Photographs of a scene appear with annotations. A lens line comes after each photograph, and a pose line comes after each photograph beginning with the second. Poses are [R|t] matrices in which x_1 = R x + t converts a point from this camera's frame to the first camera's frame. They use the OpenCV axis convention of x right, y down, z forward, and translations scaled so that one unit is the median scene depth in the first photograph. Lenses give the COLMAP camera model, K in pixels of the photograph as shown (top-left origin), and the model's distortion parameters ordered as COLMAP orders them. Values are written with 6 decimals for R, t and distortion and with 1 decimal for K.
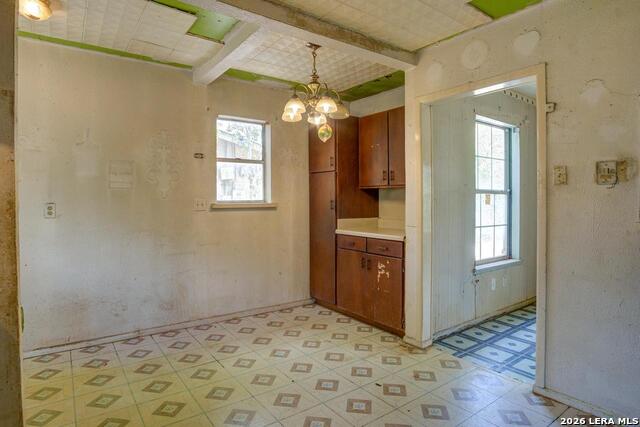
lens RADIAL K [[359.3, 0, 321.5], [0, 359.3, 203.4], [0, 0, 1]] dist [-0.031712, -0.000187]
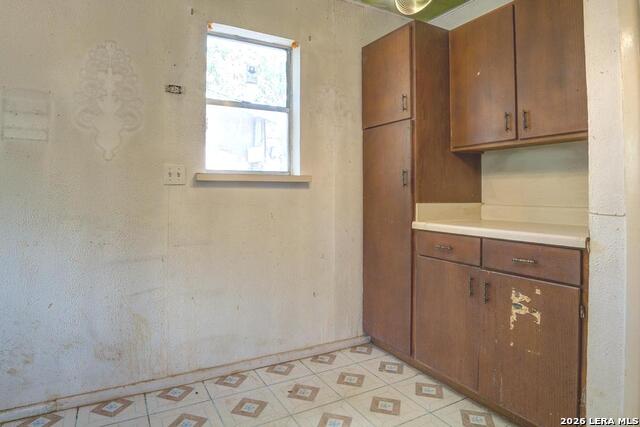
lens RADIAL K [[390.2, 0, 319.4], [0, 390.2, 185.2], [0, 0, 1]] dist [-0.033205, 0.001064]
pose [[0.993392, 0.004126, -0.114699, -0.037154], [-0.007206, 0.999624, -0.026450, 0.034323], [0.114547, 0.027102, 0.993048, 0.397296]]
